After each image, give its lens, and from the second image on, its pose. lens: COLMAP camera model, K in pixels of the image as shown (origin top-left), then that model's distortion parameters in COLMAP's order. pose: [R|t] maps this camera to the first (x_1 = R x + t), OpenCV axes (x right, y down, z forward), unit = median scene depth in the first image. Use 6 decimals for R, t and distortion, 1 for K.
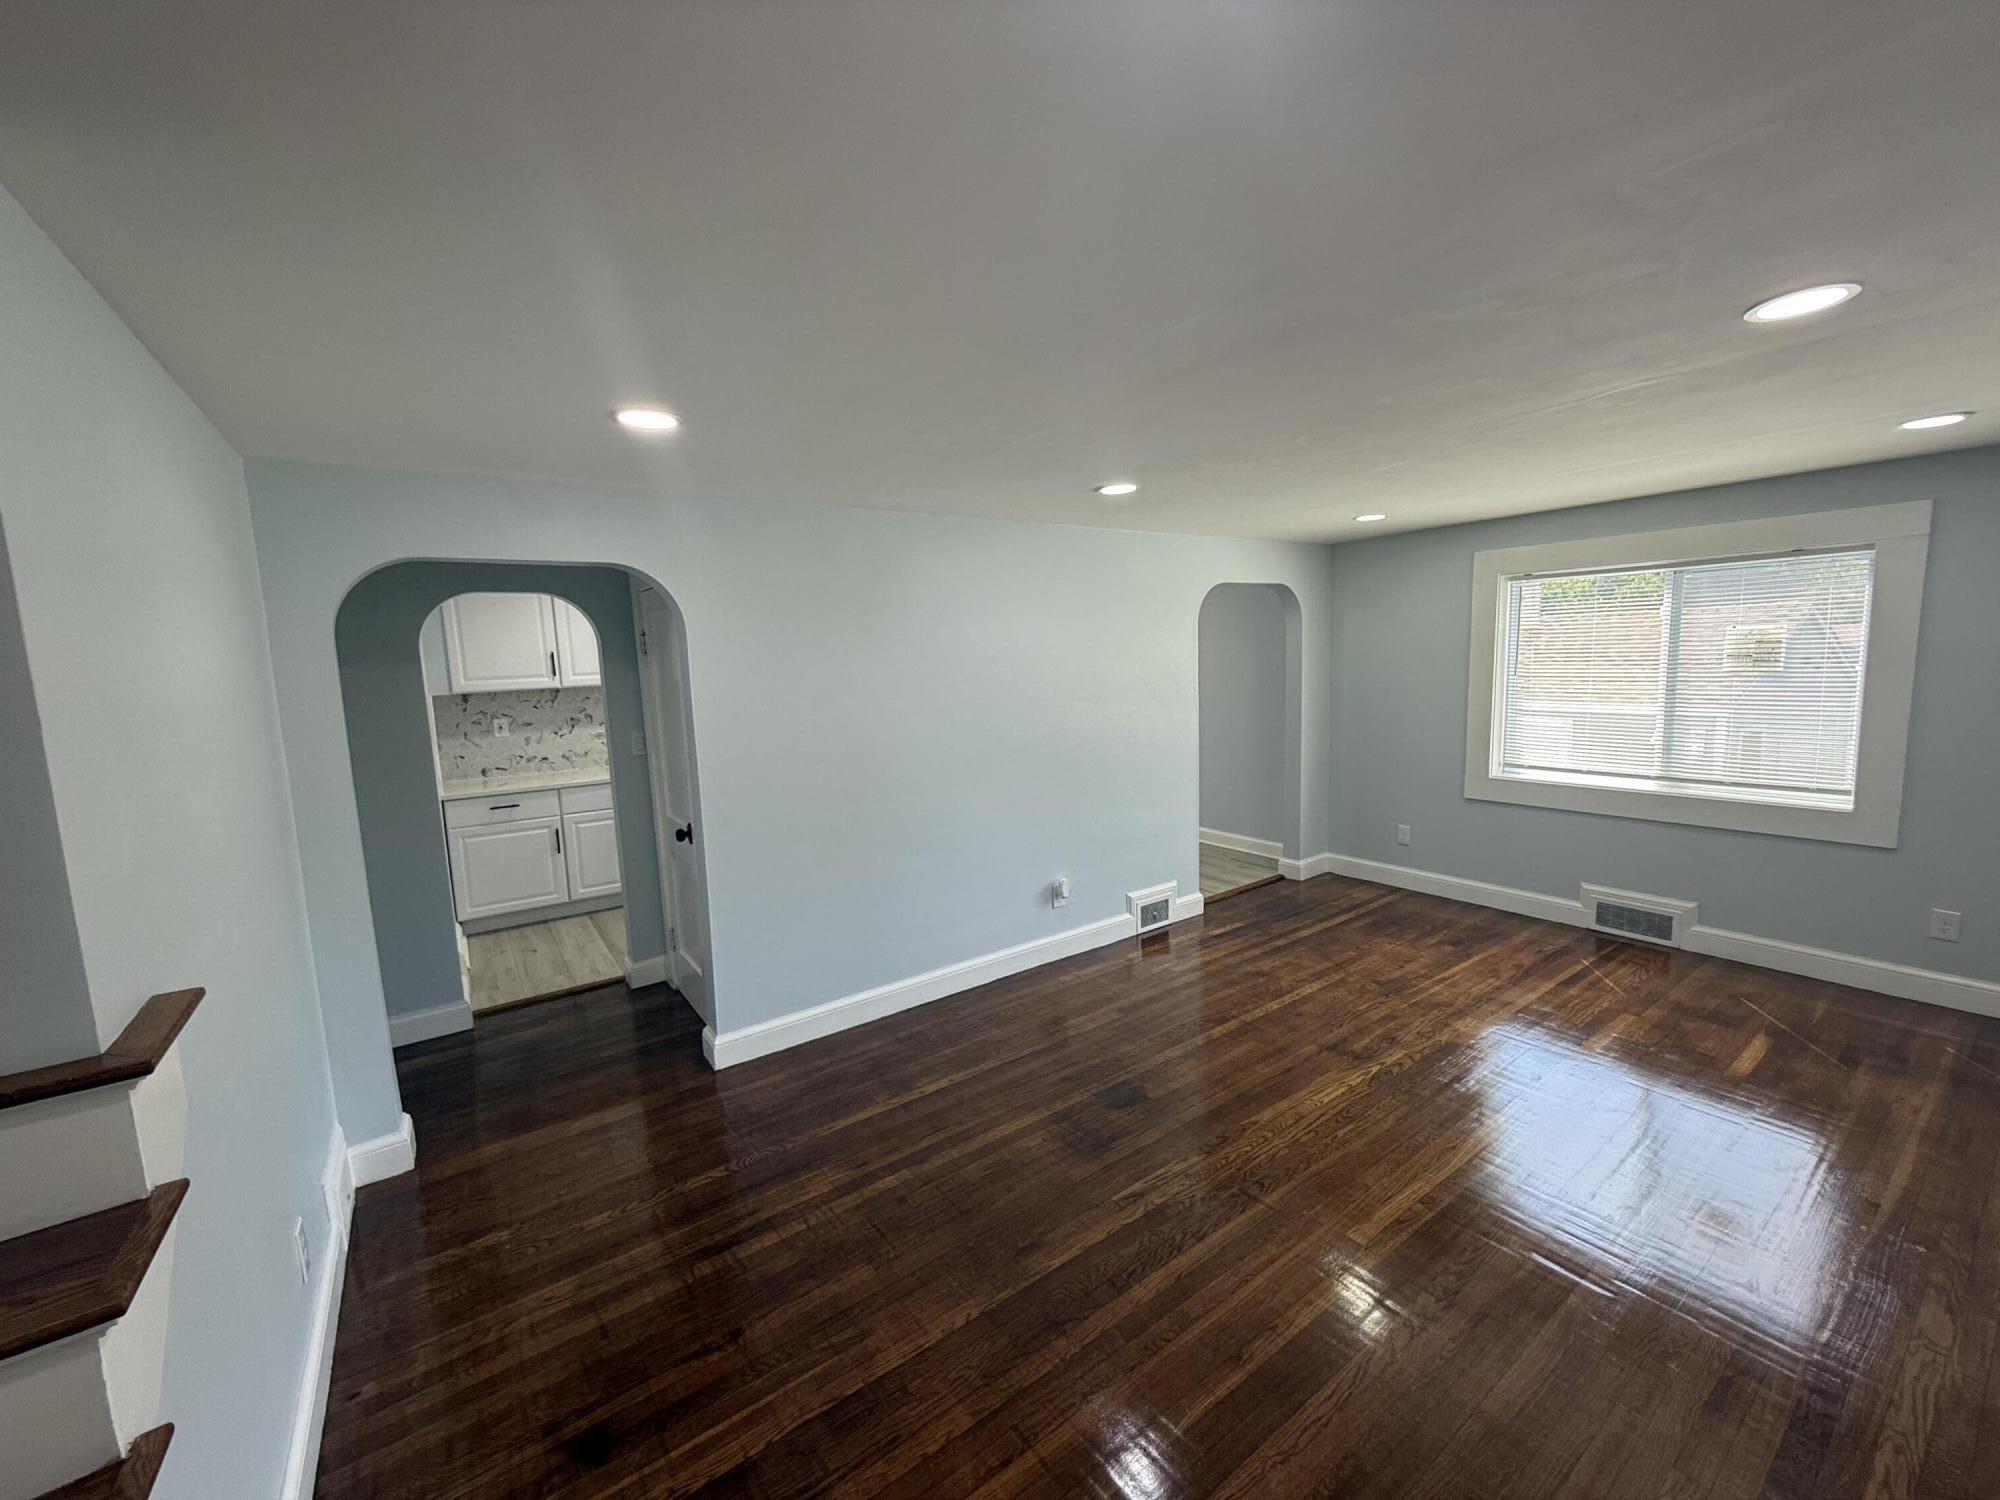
lens RADIAL K [[799.5, 0, 1005.9], [0, 799.5, 752.5], [0, 0, 1]] dist [0.000344, 0.000129]
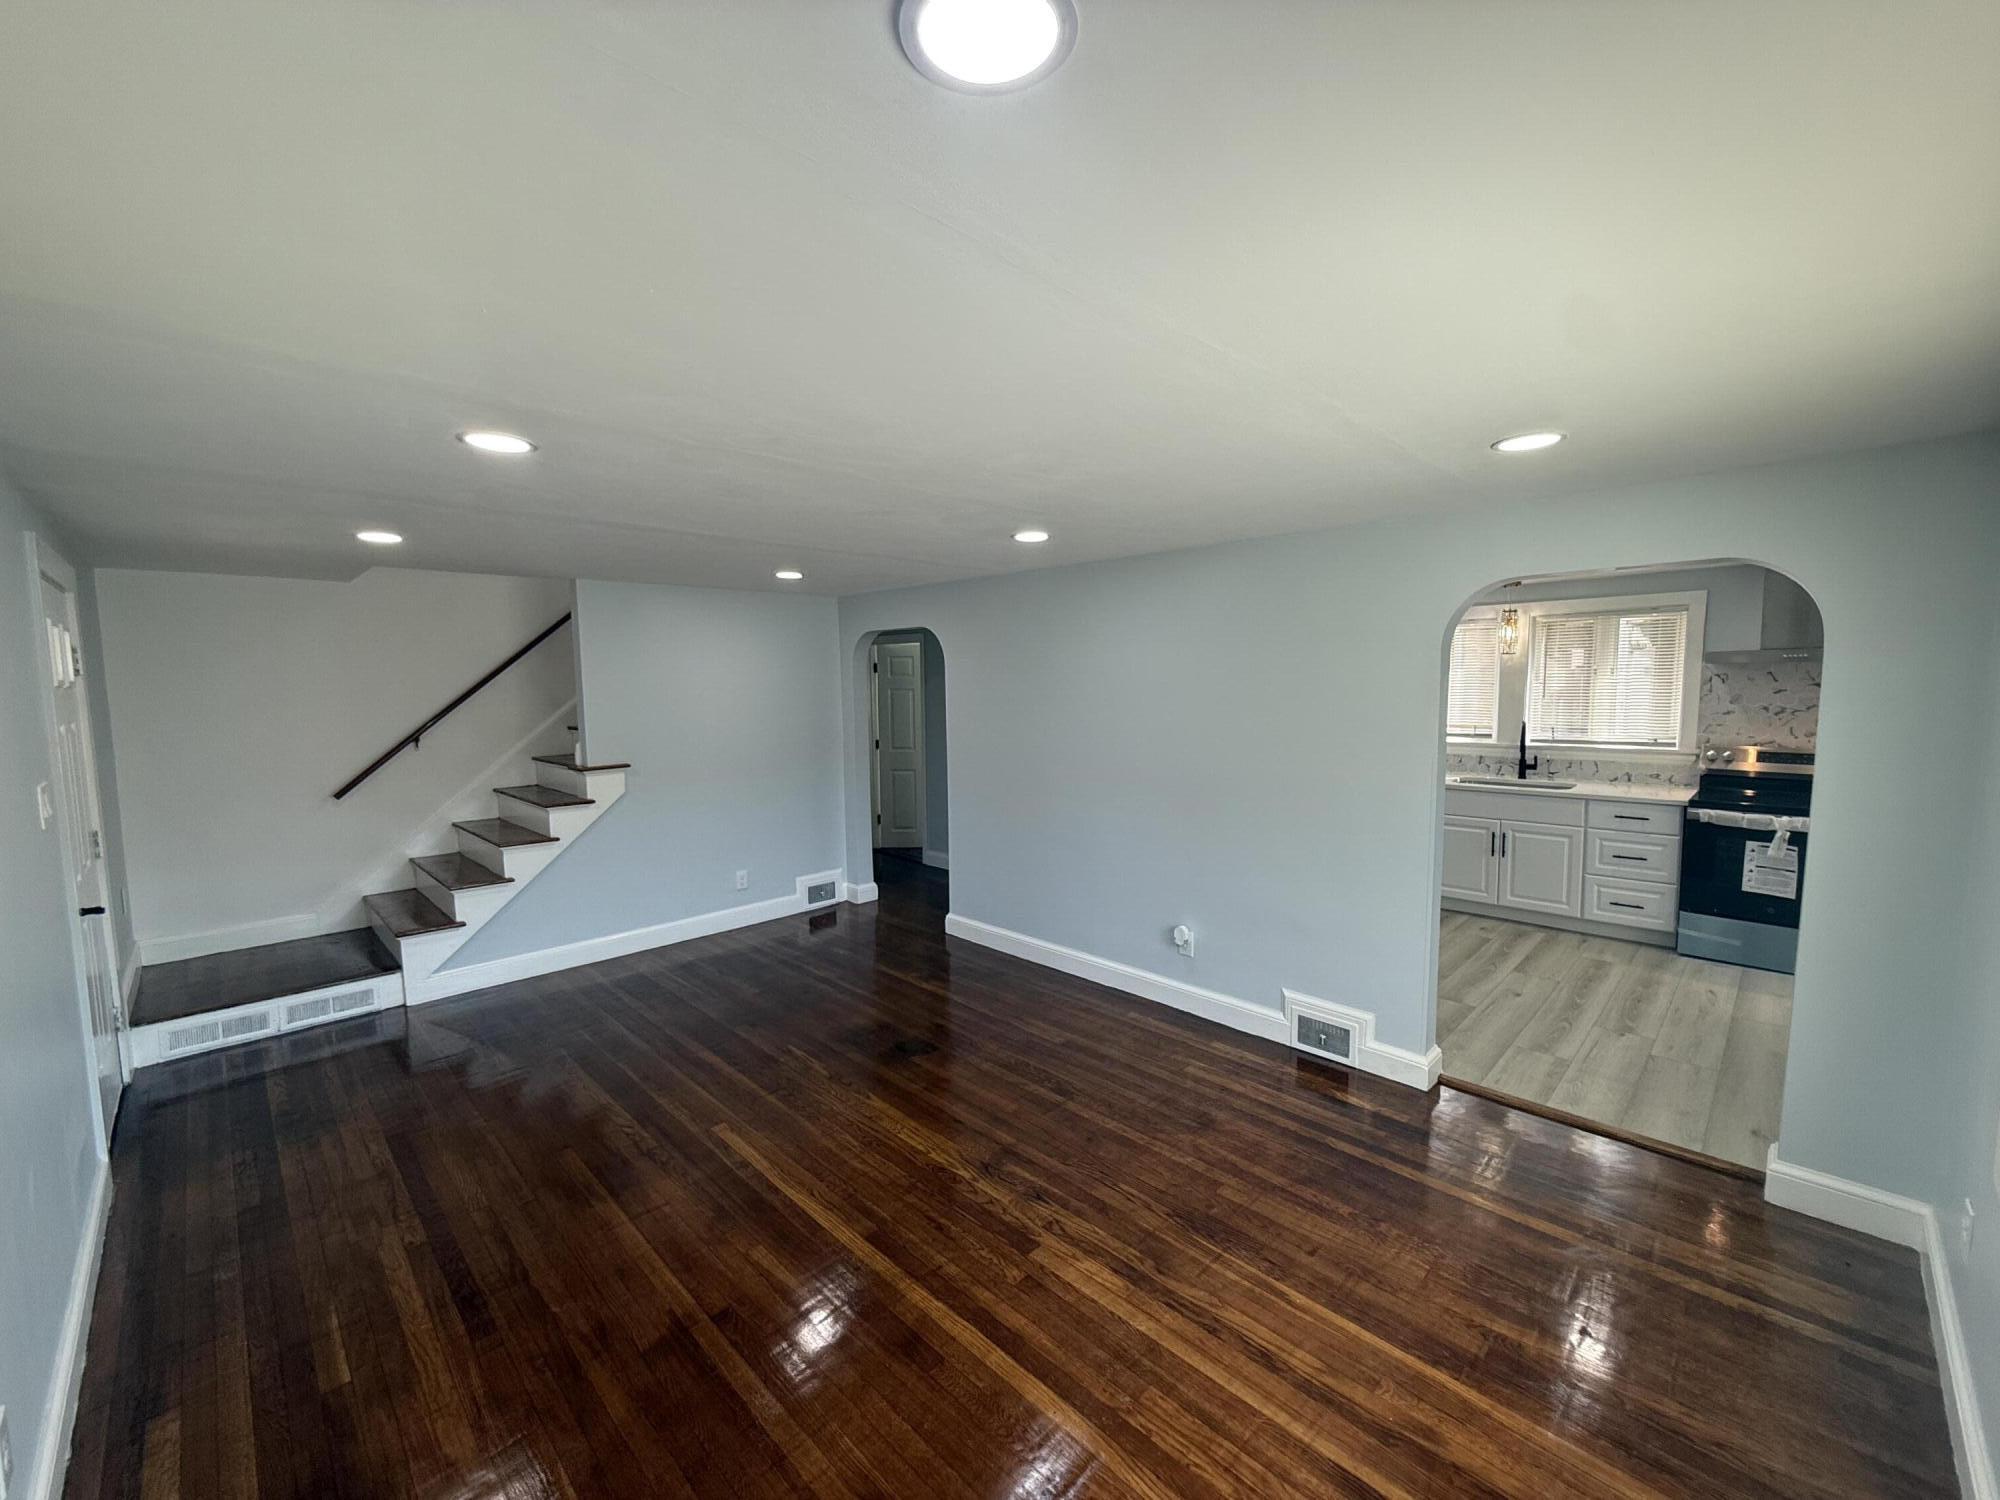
lens RADIAL K [[799.5, 0, 1005.9], [0, 799.5, 752.5], [0, 0, 1]] dist [0.000344, 0.000129]
pose [[0.165272, 0.126460, -0.978107, 1.104294], [-0.114362, 0.987513, 0.108352, -0.141525], [0.979595, 0.093951, 0.177670, 0.734494]]
